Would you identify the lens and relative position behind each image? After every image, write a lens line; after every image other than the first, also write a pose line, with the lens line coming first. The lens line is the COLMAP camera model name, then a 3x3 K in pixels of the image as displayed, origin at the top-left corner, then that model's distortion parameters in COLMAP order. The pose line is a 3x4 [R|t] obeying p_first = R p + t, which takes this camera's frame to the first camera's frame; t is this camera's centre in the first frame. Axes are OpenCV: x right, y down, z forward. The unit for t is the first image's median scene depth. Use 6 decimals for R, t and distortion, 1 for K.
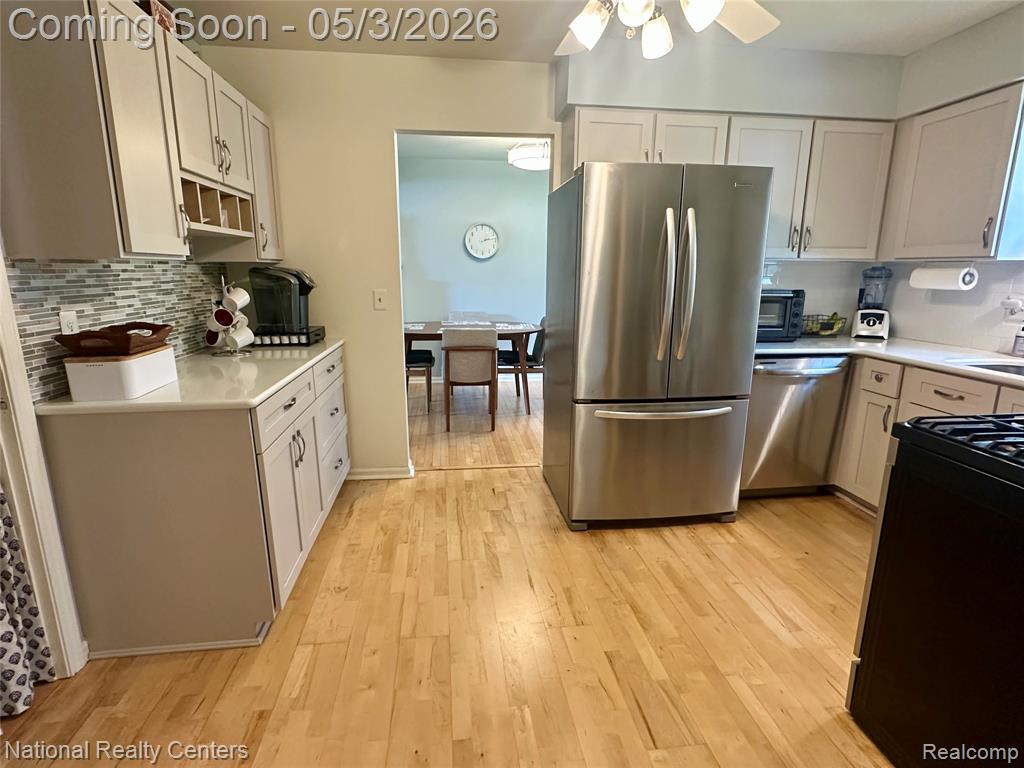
lens RADIAL K [[529.6, 0, 503.5], [0, 529.6, 388.3], [0, 0, 1]] dist [-0.006104, 0.001426]
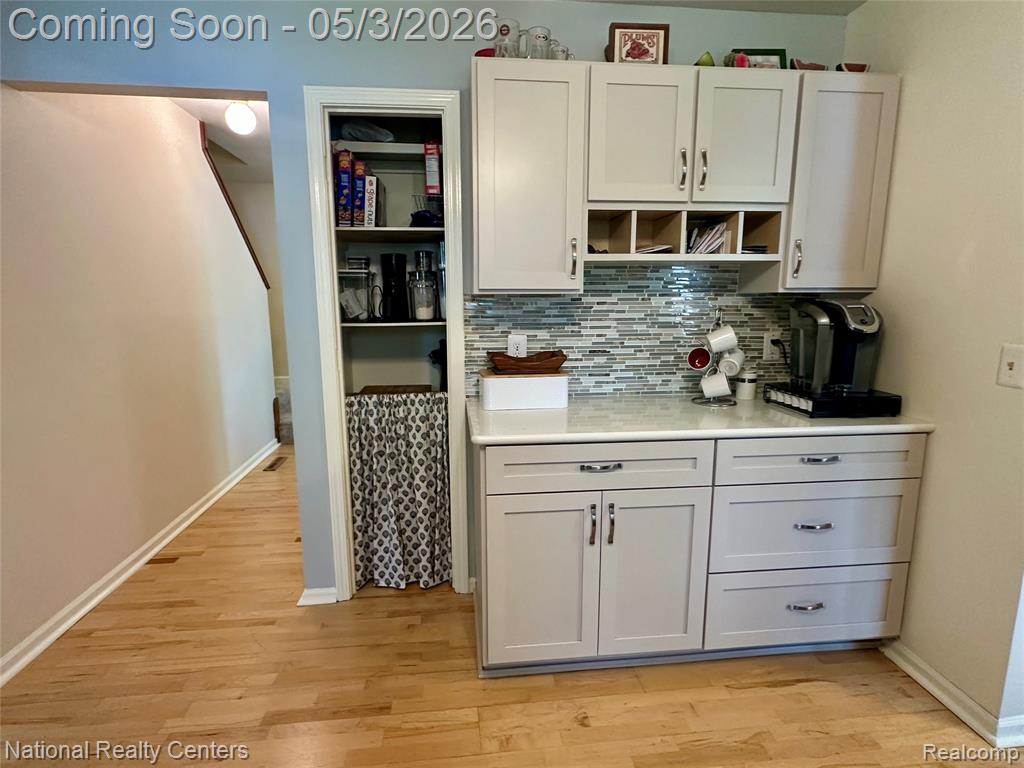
lens RADIAL K [[529.6, 0, 512.2], [0, 529.6, 388.6], [0, 0, 1]] dist [-0.006104, 0.001426]
pose [[-0.009772, 0.171376, -0.985157, 0.291694], [-0.215600, 0.961671, 0.169429, -0.150833], [0.976433, 0.214056, 0.027552, 0.628422]]
